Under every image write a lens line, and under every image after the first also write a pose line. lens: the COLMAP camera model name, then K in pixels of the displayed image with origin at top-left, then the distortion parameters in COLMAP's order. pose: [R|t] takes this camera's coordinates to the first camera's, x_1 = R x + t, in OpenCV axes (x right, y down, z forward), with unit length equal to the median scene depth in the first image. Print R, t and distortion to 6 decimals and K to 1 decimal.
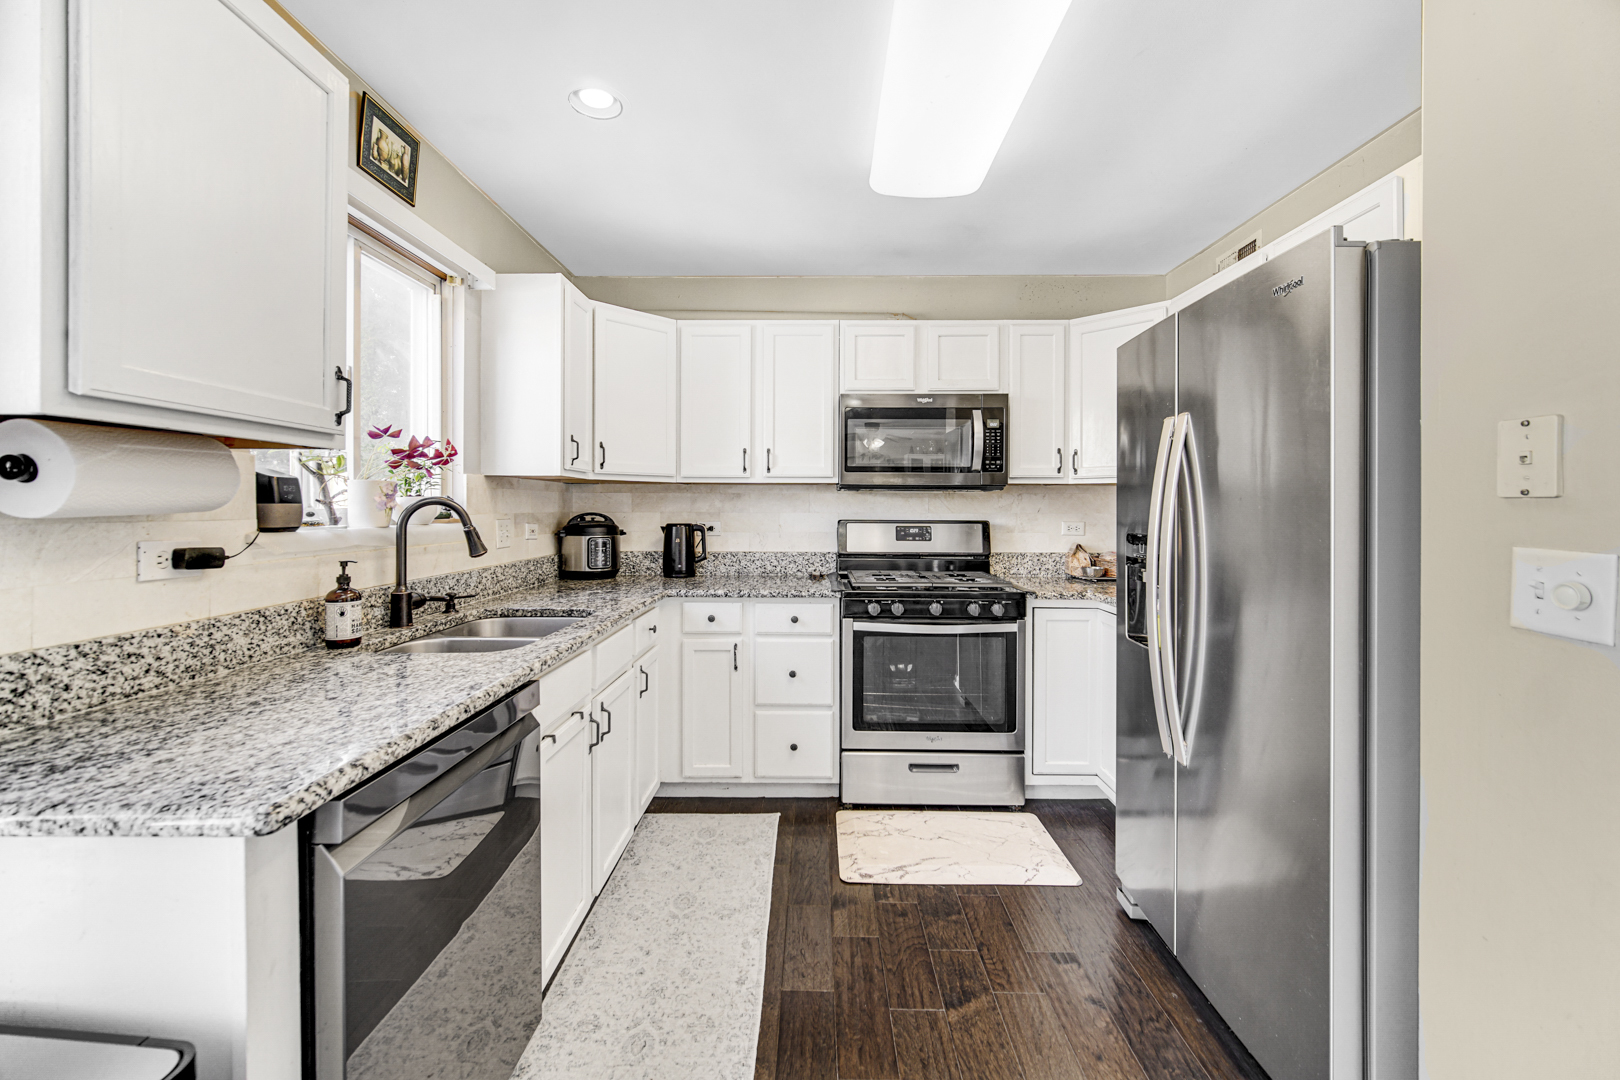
lens RADIAL K [[645.8, 0, 824.3], [0, 645.8, 500.8], [0, 0, 1]] dist [0.000815, -0.000483]
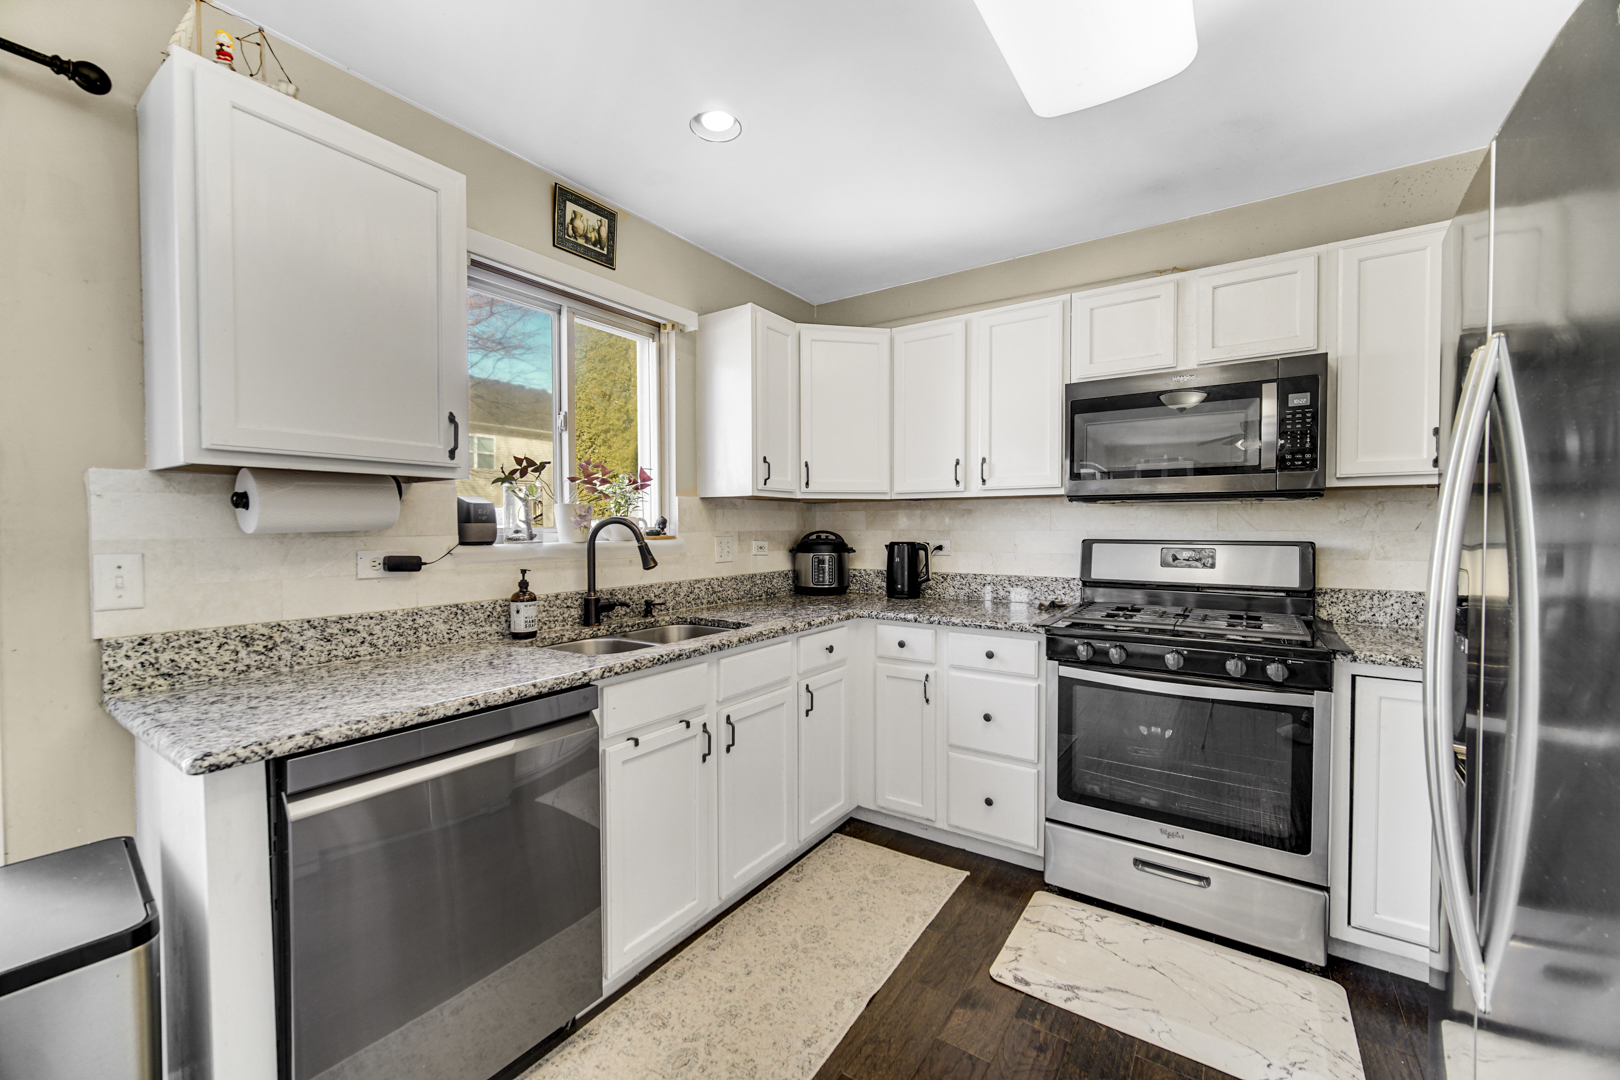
lens RADIAL K [[645.8, 0, 833.1], [0, 645.8, 533.0], [0, 0, 1]] dist [0.000815, -0.000483]
pose [[0.833840, 0.001610, -0.552004, 0.260204], [0.010210, 0.999780, 0.018339, 0.004066], [0.551912, -0.020927, 0.833640, 0.175076]]
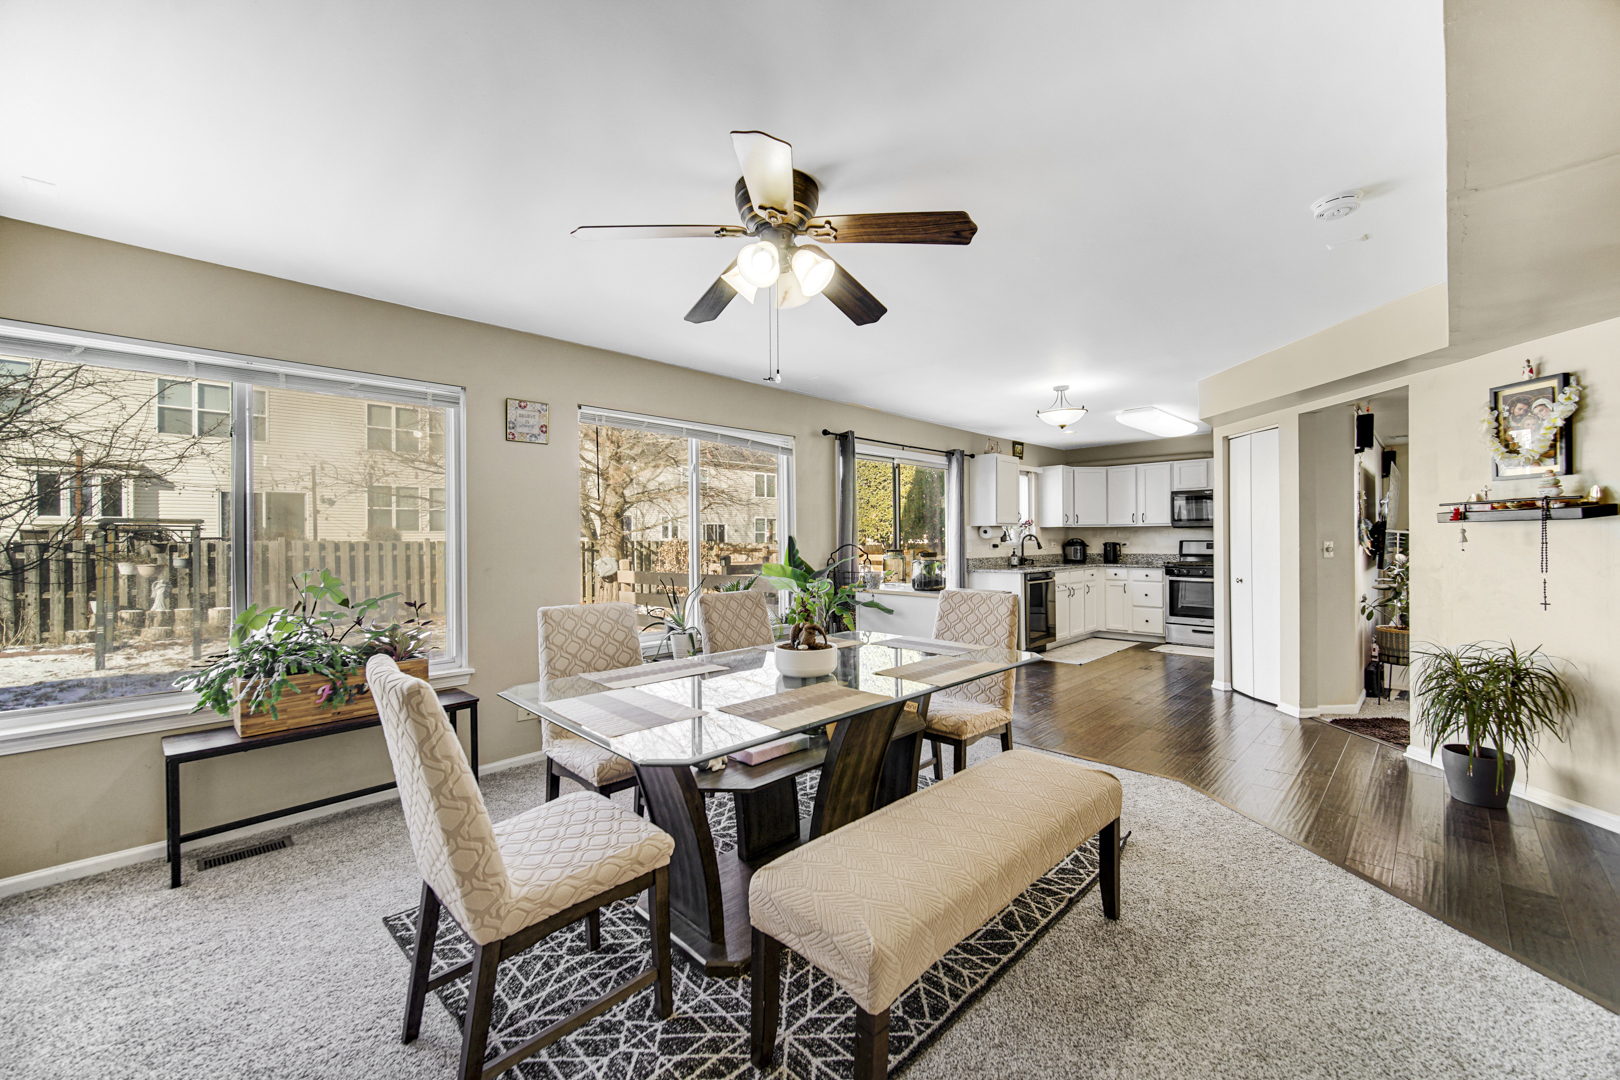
lens RADIAL K [[645.8, 0, 805.5], [0, 645.8, 542.3], [0, 0, 1]] dist [0.000815, -0.000483]
pose [[0.691189, -0.007303, -0.722637, 0.967535], [0.018013, 0.999812, 0.007125, -0.006568], [0.722449, -0.017941, 0.691191, -2.015907]]
